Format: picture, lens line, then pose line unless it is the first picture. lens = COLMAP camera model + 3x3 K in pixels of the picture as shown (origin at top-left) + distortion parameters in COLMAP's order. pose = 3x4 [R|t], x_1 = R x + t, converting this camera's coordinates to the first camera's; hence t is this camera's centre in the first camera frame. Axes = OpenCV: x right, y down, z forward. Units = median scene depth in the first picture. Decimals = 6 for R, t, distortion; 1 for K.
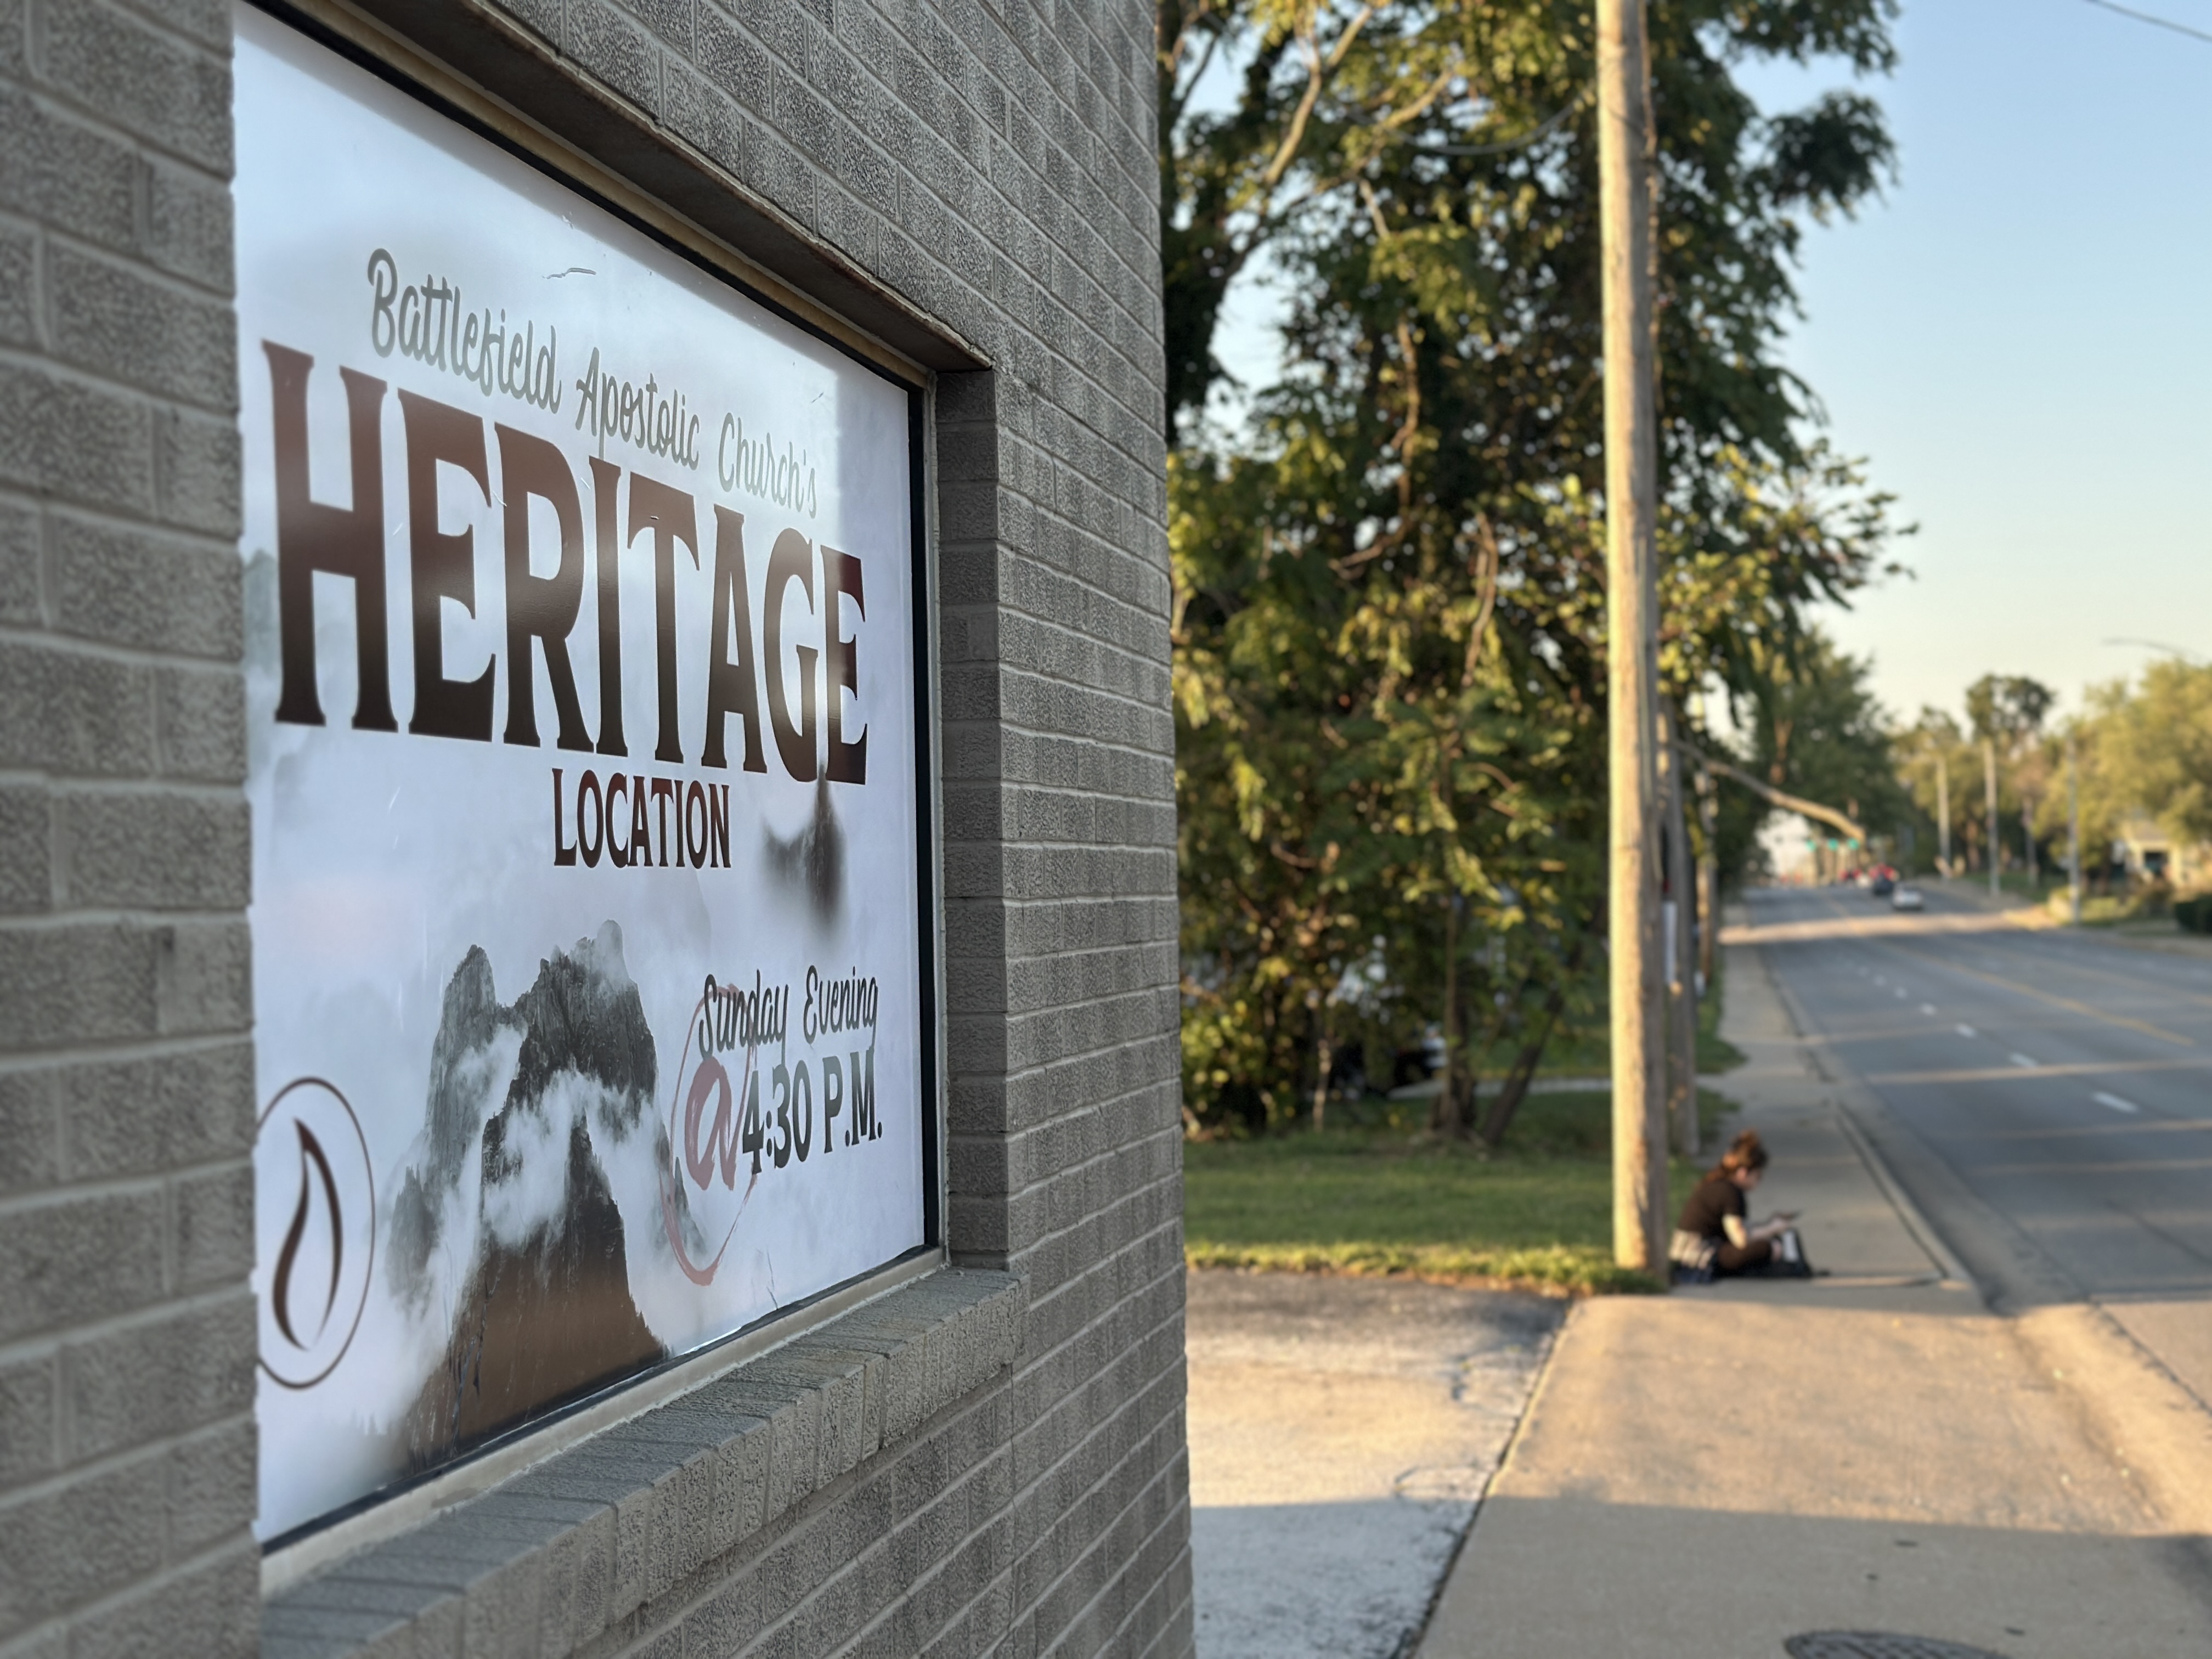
lens RADIAL K [[3041.6, 0, 1104.0], [0, 3041.6, 859.2], [0, 0, 1]] dist [0.040967, 0.000000]
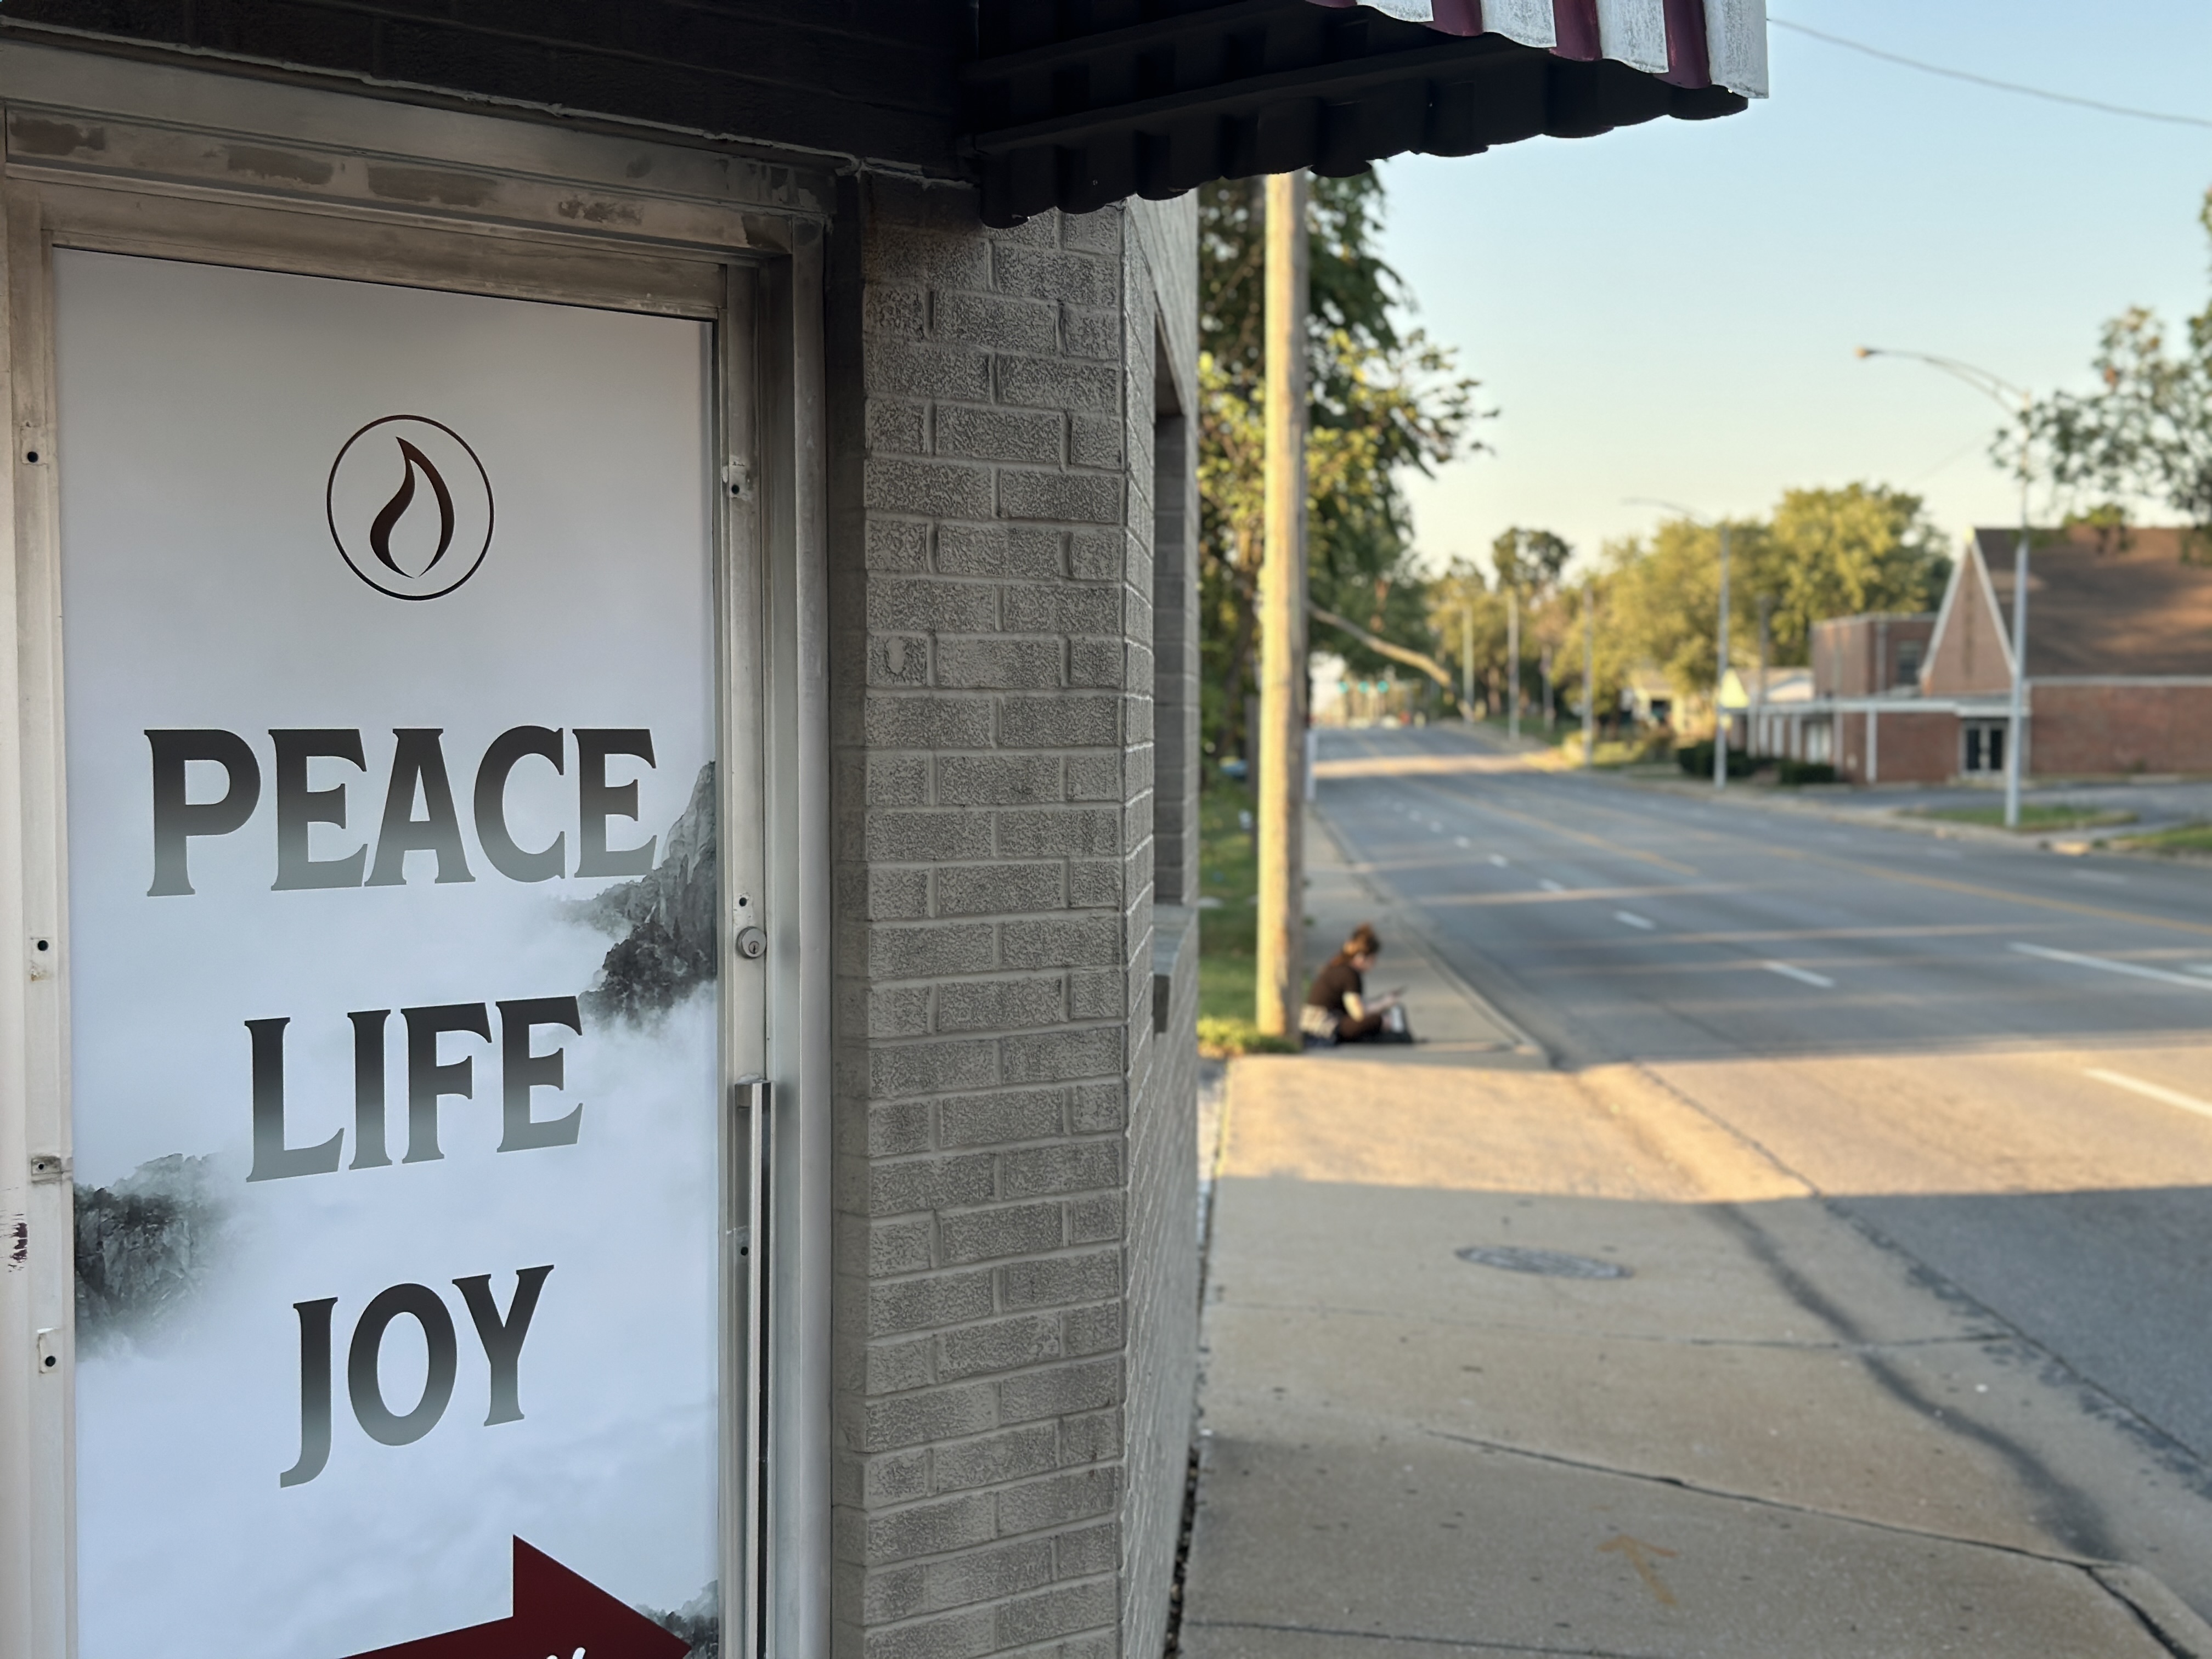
lens RADIAL K [[3041.6, 0, 1163.9], [0, 3041.6, 899.1], [0, 0, 1]] dist [0.040967, 0.000000]
pose [[0.985163, 0.009945, 0.171331, -0.051766], [-0.021593, 0.997569, 0.066258, 0.001245], [-0.170256, -0.068974, 0.982983, -0.117698]]
